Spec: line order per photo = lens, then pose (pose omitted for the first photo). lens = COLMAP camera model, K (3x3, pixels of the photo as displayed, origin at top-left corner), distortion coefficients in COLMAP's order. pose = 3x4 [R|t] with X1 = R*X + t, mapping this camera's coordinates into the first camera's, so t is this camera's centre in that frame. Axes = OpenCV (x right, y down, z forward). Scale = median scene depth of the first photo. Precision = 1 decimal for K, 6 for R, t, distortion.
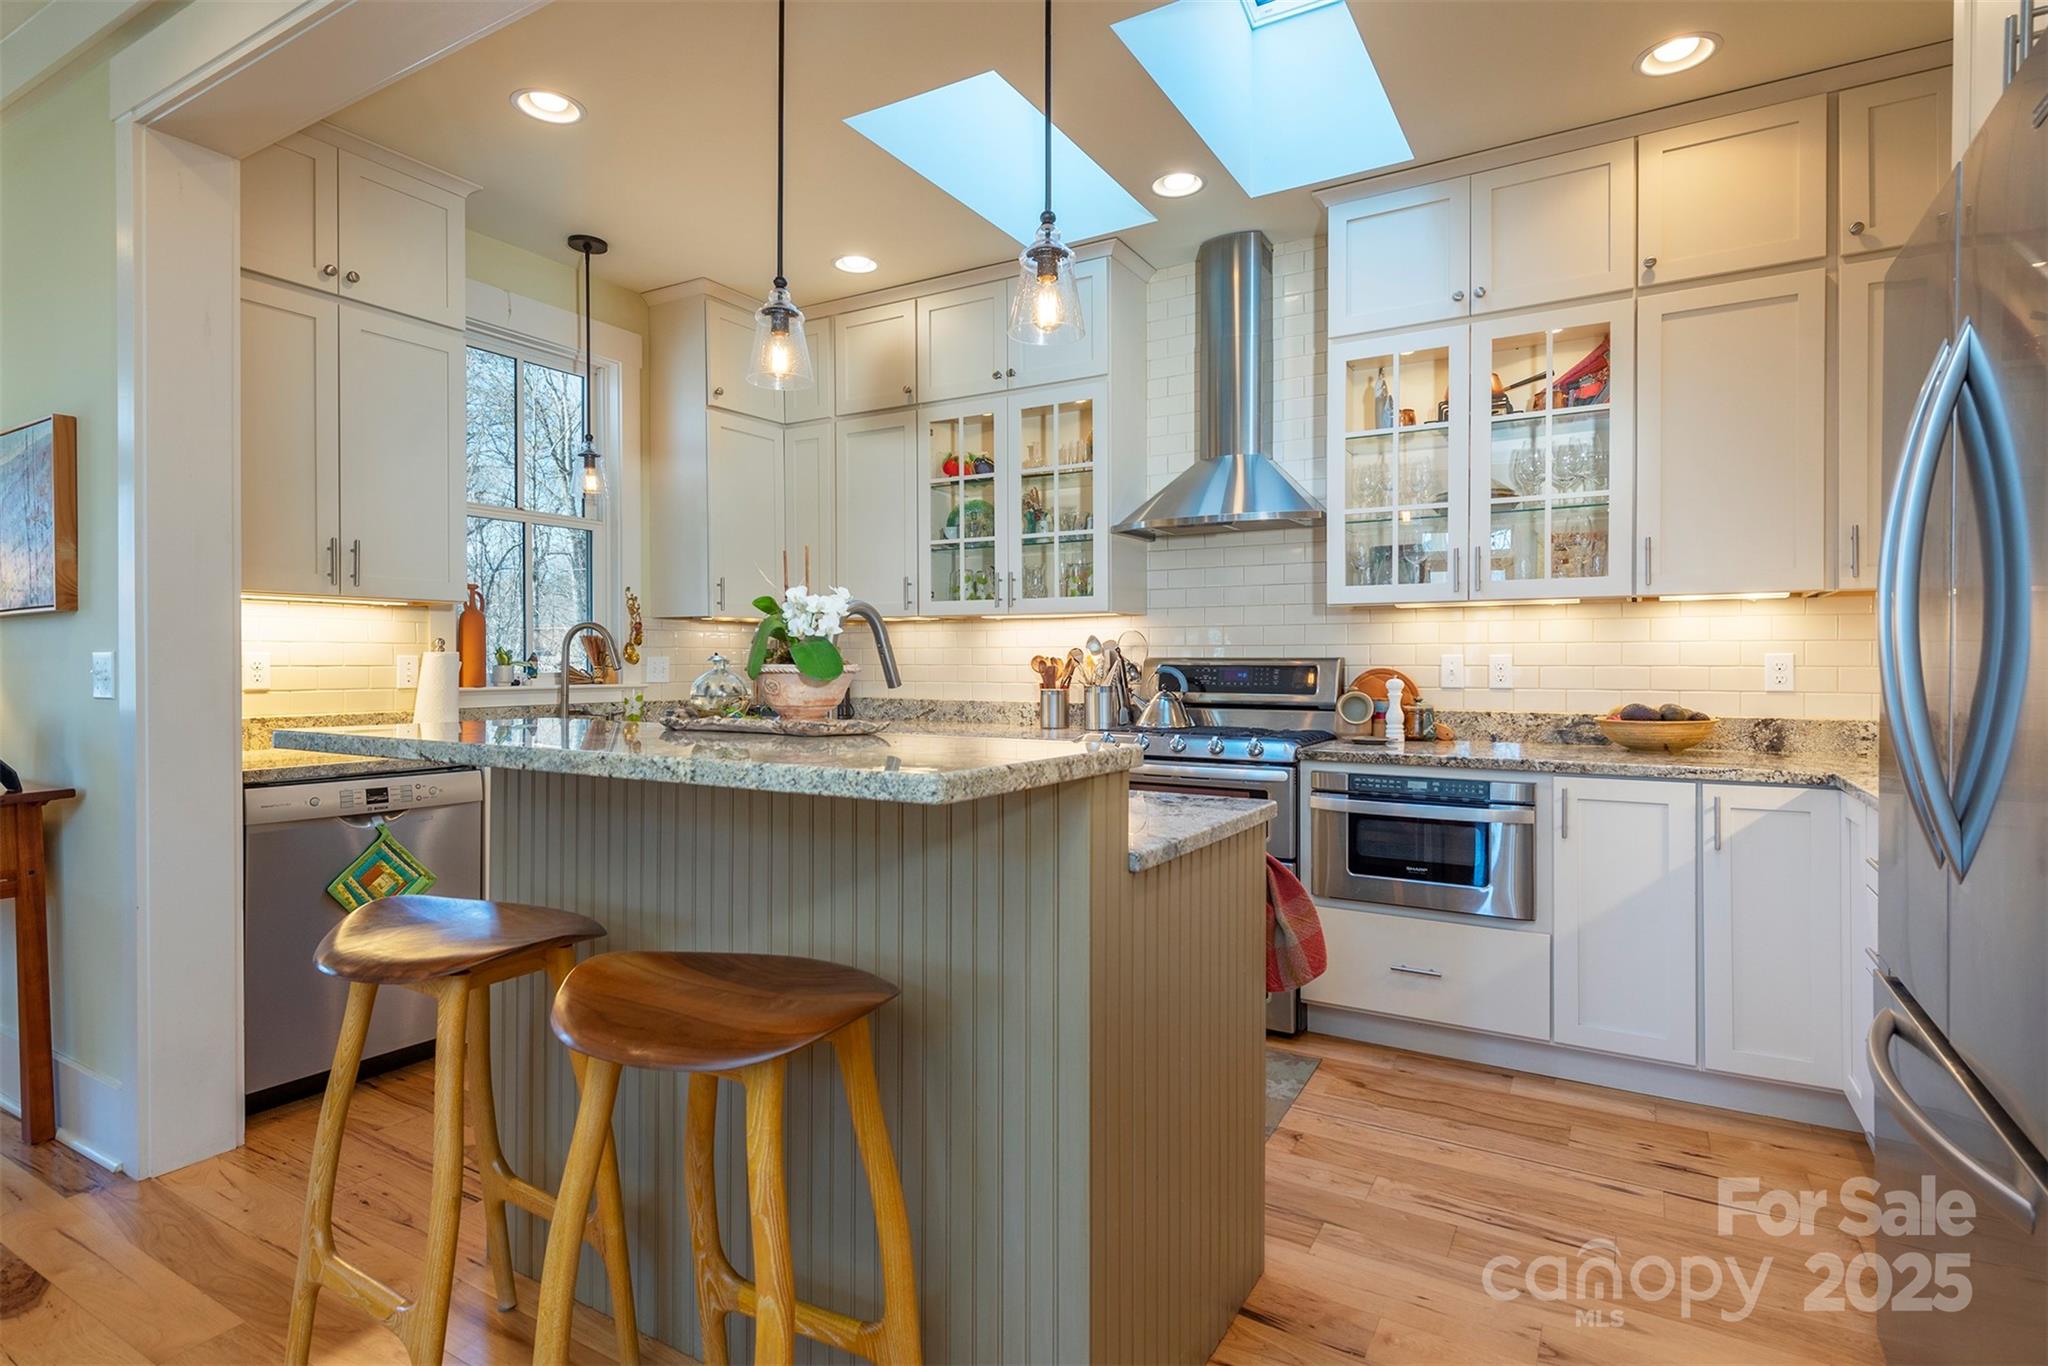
lens RADIAL K [[1030.2, 0, 987.8], [0, 1030.2, 666.9], [0, 0, 1]] dist [0.003080, -0.001127]
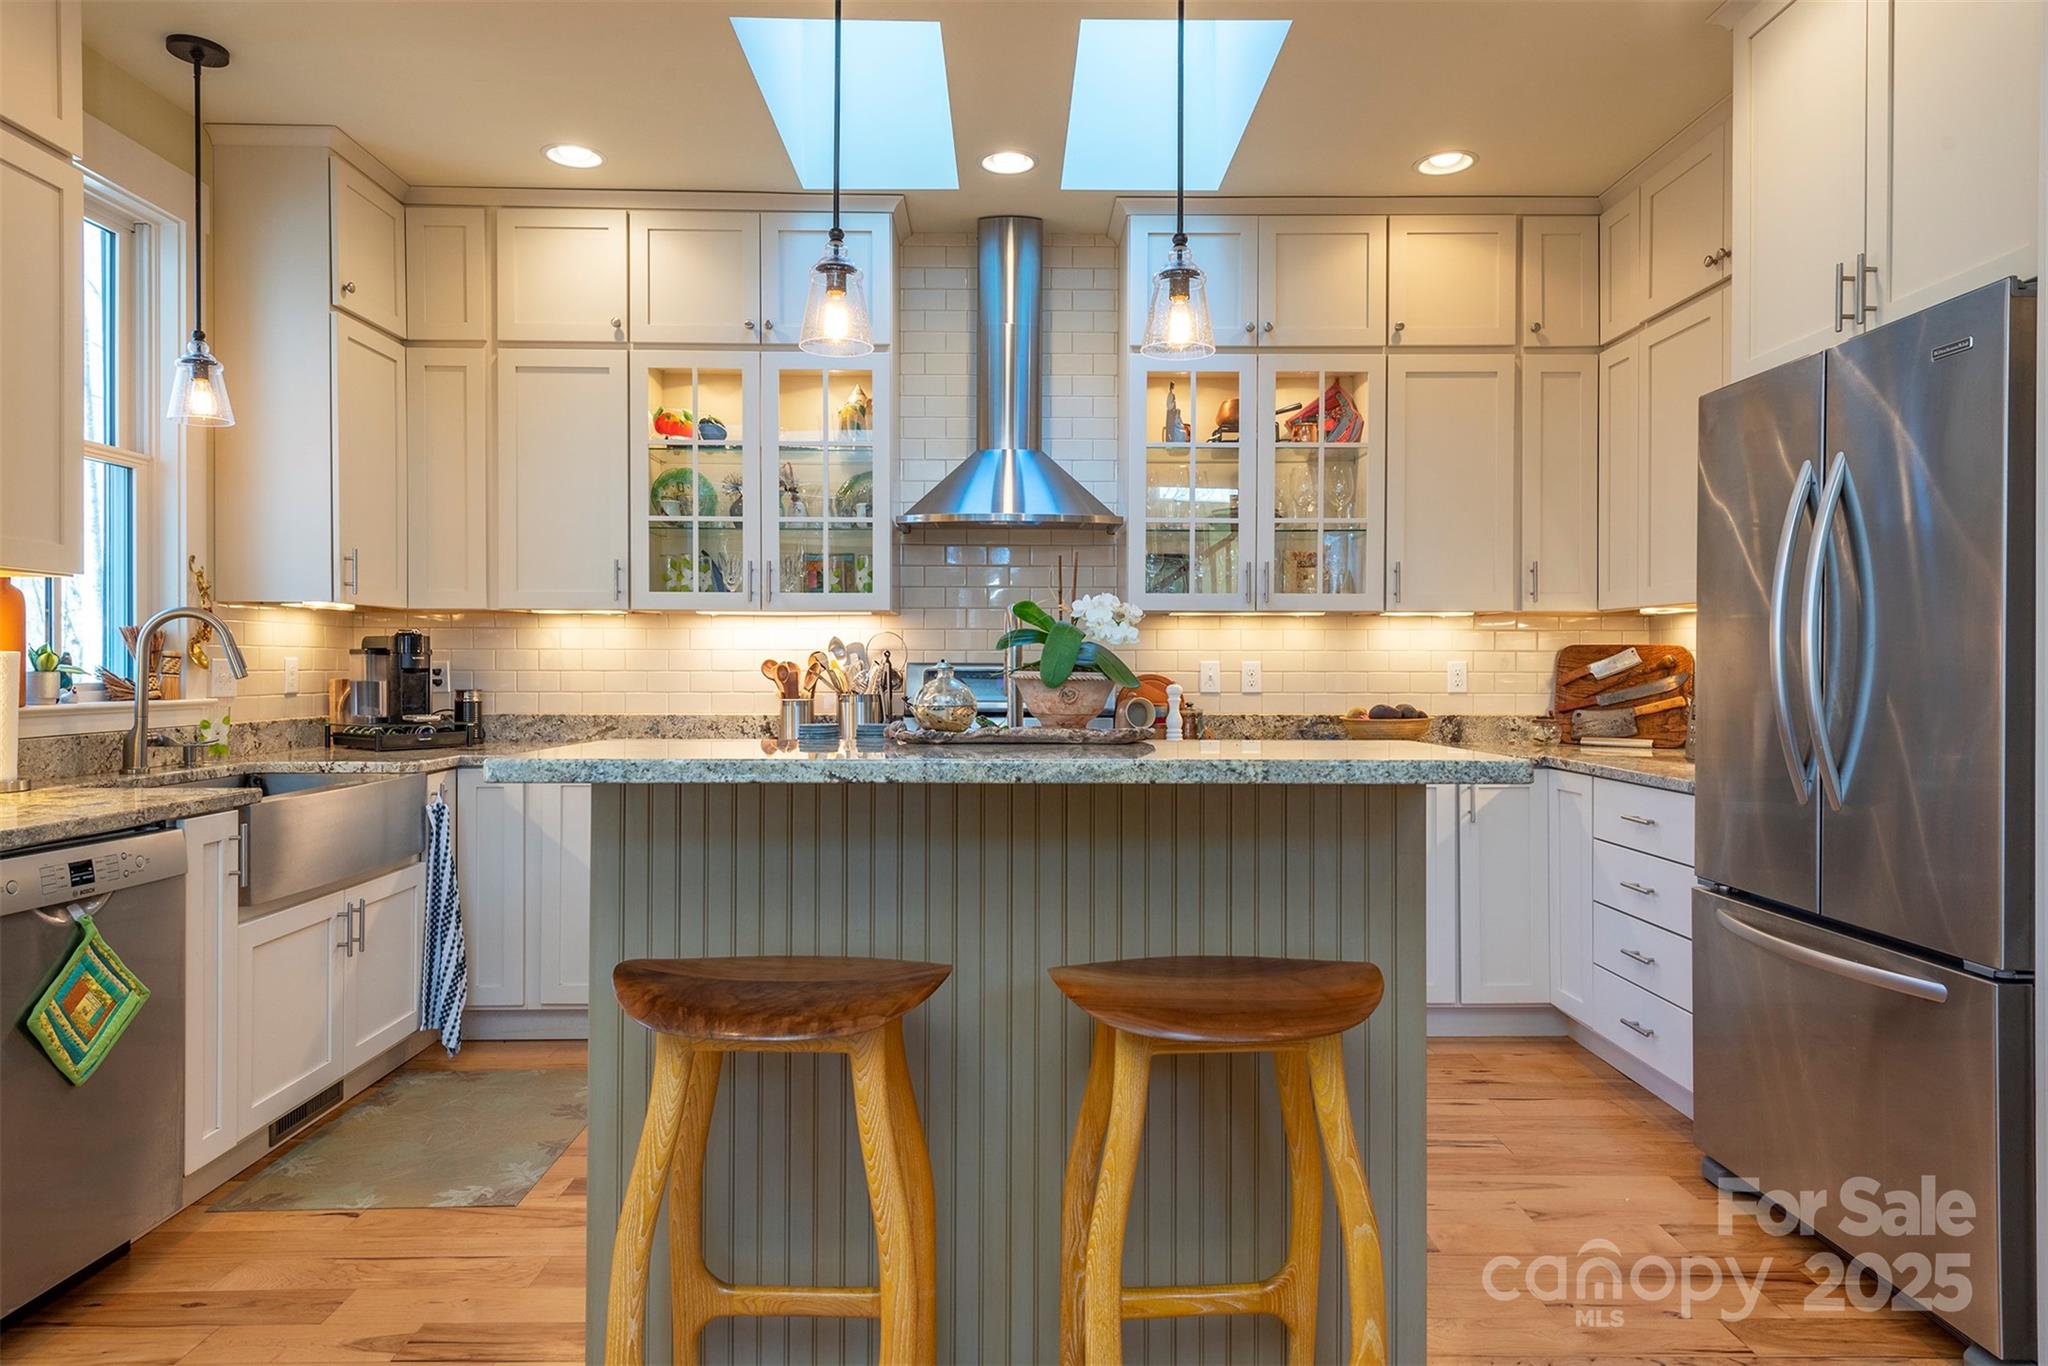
lens RADIAL K [[1289.0, 0, 1007.6], [0, 1289.0, 670.6], [0, 0, 1]] dist [0.020114, -0.013550]
pose [[0.847048, -0.000233, 0.531517, -0.458345], [0.000589, 1.000000, -0.000499, -0.001759], [-0.531517, 0.000736, 0.847048, -0.003233]]
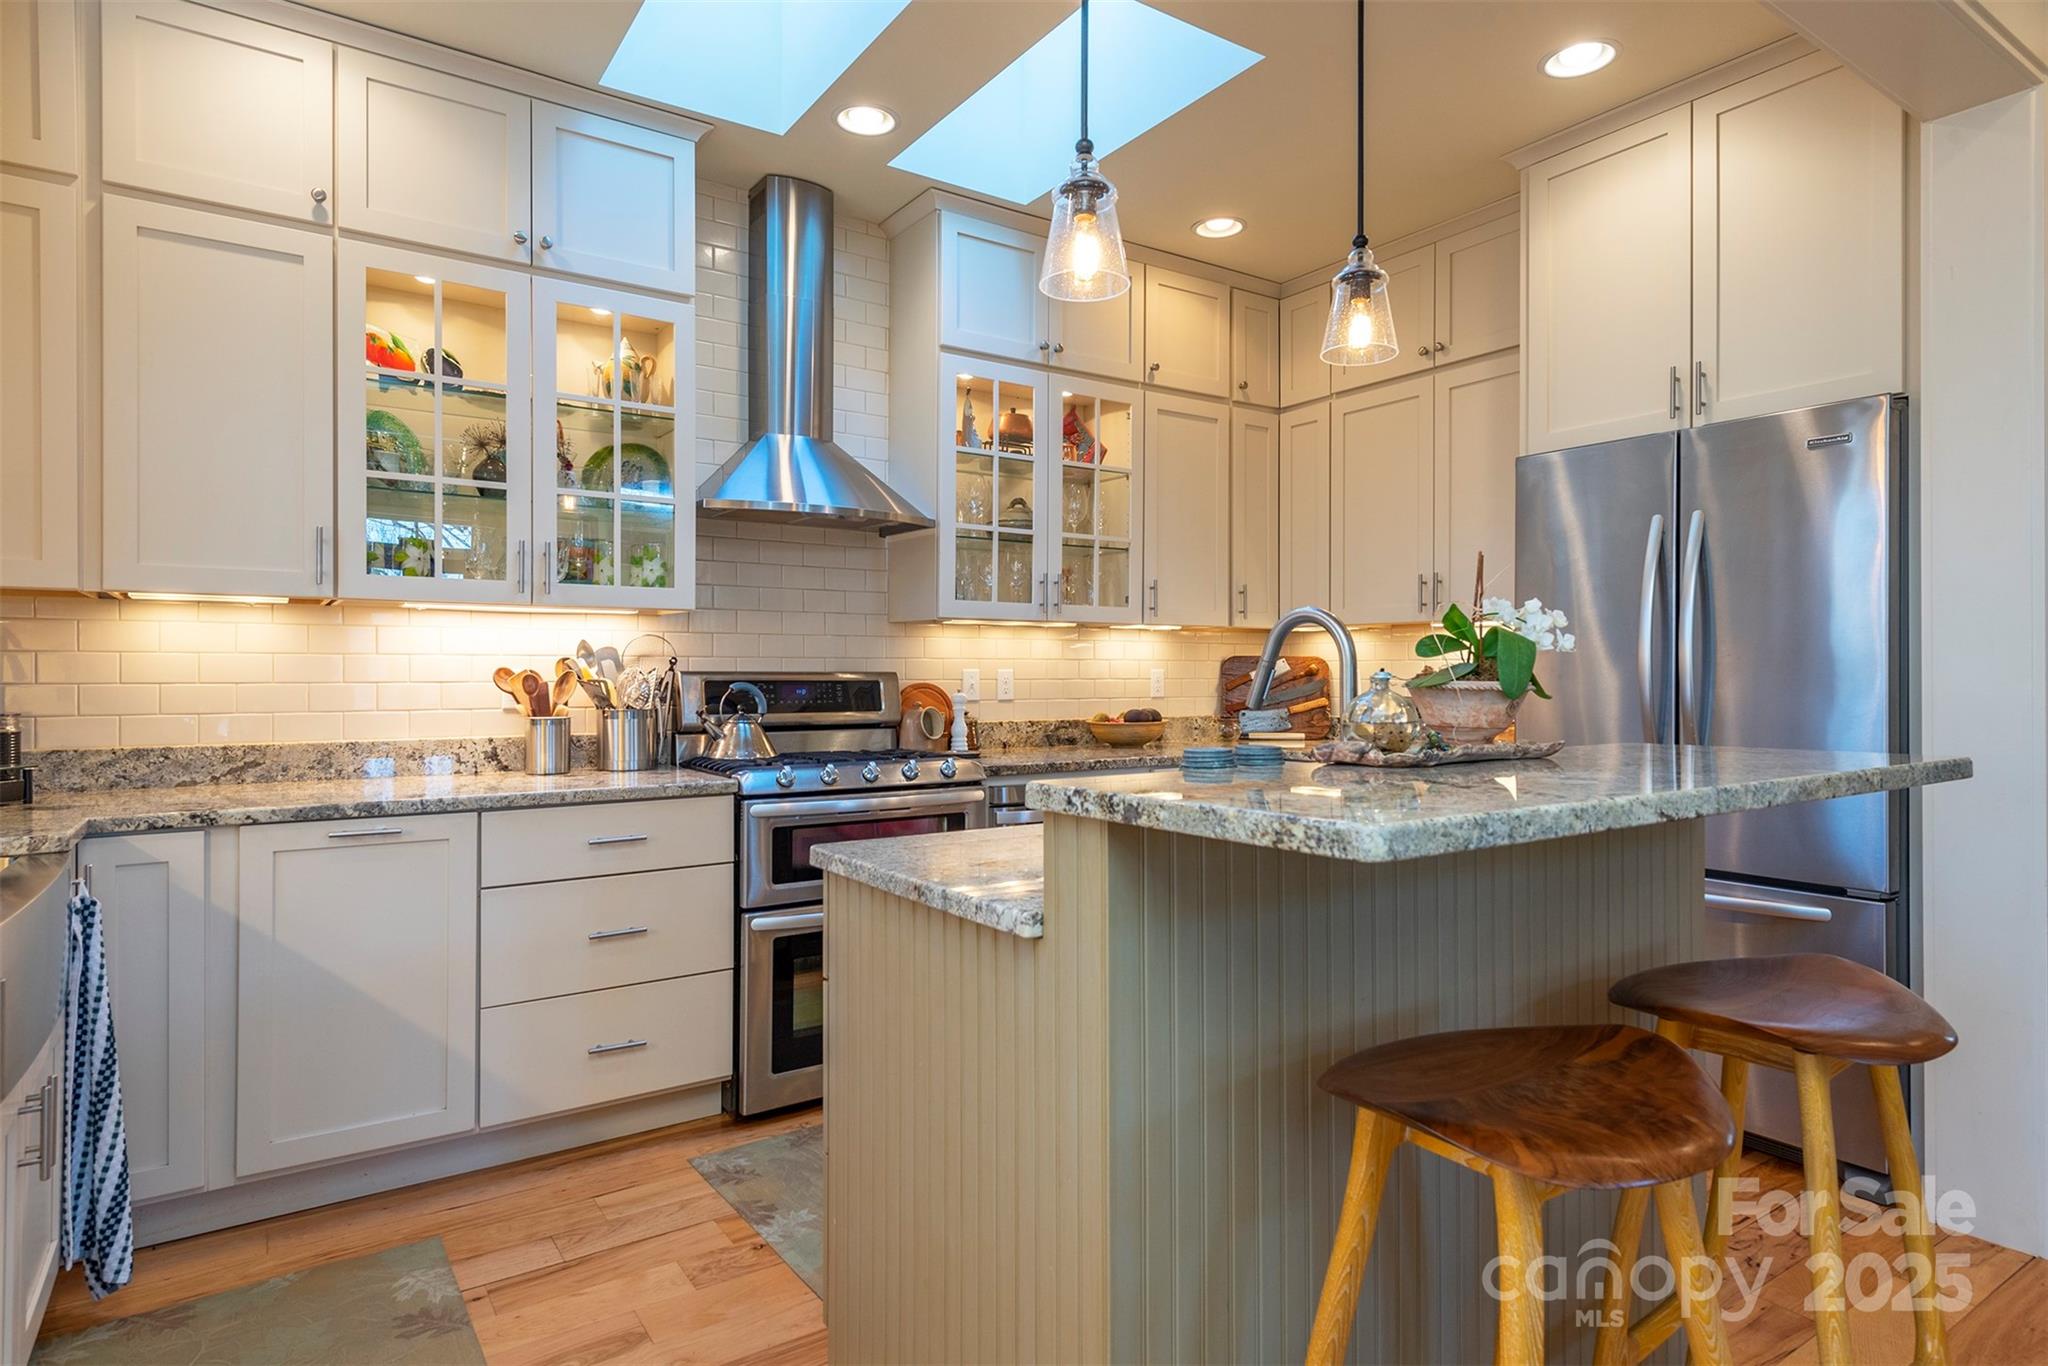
lens RADIAL K [[1156.9, 0, 1056.8], [0, 1156.9, 672.8], [0, 0, 1]] dist [0.016377, -0.007929]
pose [[0.389450, 0.000408, 0.921048, -0.663004], [0.004139, 0.999989, -0.002193, -0.005846], [-0.921039, 0.004666, 0.389444, 0.494008]]
